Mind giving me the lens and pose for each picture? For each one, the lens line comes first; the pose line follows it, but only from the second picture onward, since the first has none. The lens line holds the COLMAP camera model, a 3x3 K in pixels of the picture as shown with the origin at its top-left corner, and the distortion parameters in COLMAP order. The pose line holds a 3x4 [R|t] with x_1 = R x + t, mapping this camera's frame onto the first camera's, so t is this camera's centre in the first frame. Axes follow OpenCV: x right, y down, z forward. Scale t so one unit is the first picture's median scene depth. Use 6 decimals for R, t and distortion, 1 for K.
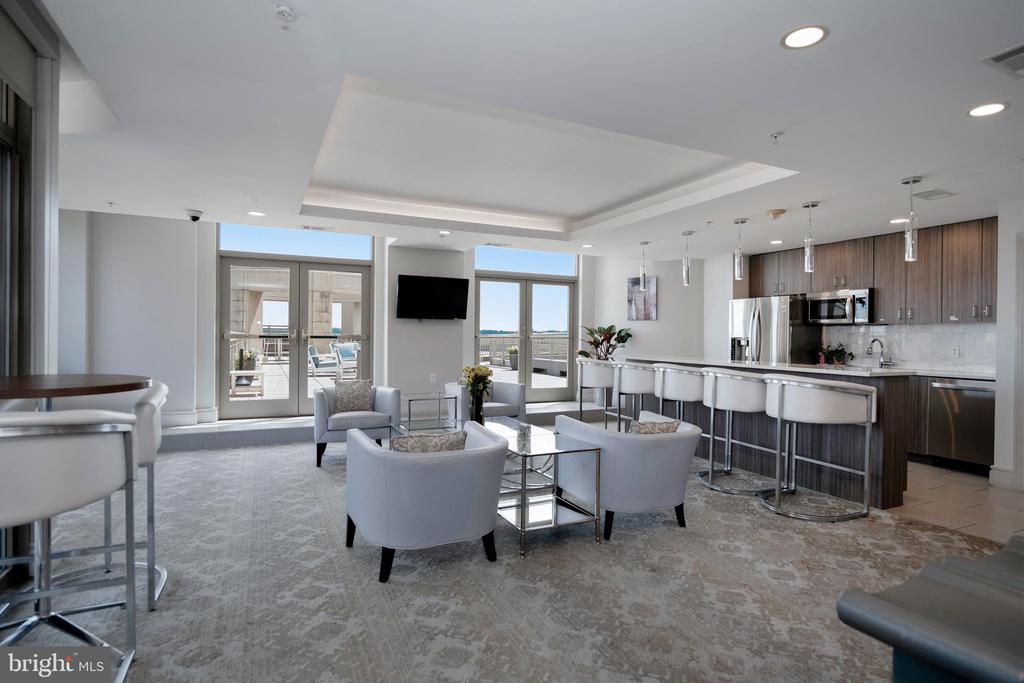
lens RADIAL K [[537.1, 0, 512.0], [0, 537.1, 341.5], [0, 0, 1]] dist [-0.004850, -0.000100]
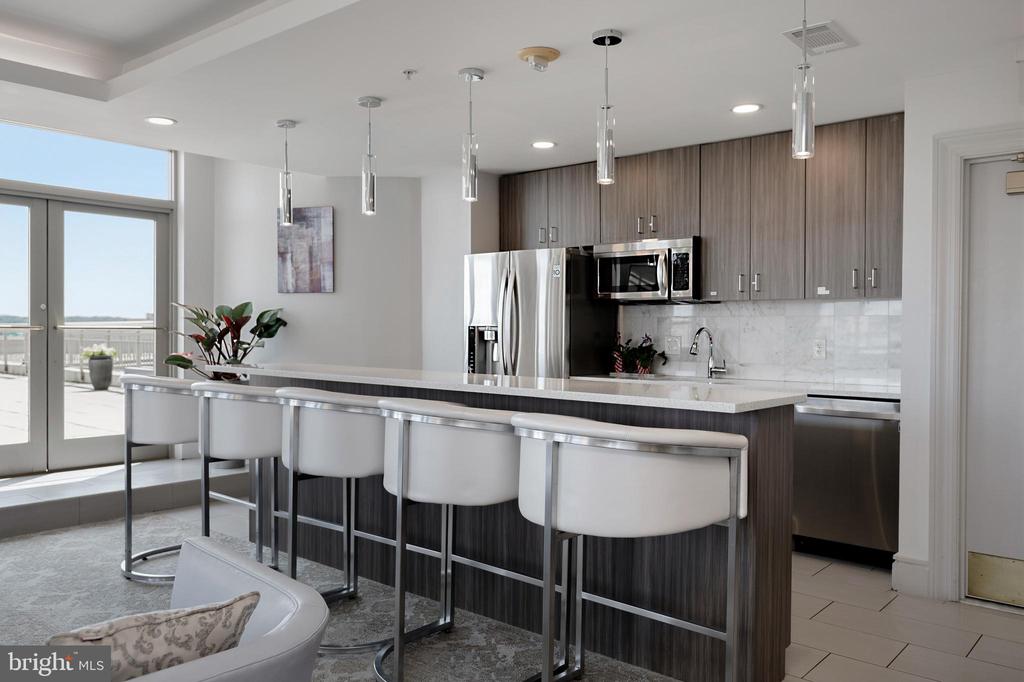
lens RADIAL K [[818.5, 0, 512.0], [0, 818.5, 341.0], [0, 0, 1]] dist [-0.002202, 0.000231]
pose [[0.915792, -0.009812, 0.401532, 0.138719], [0.006364, 0.999931, 0.009921, -0.000551], [-0.401602, -0.006530, 0.915791, 0.273097]]
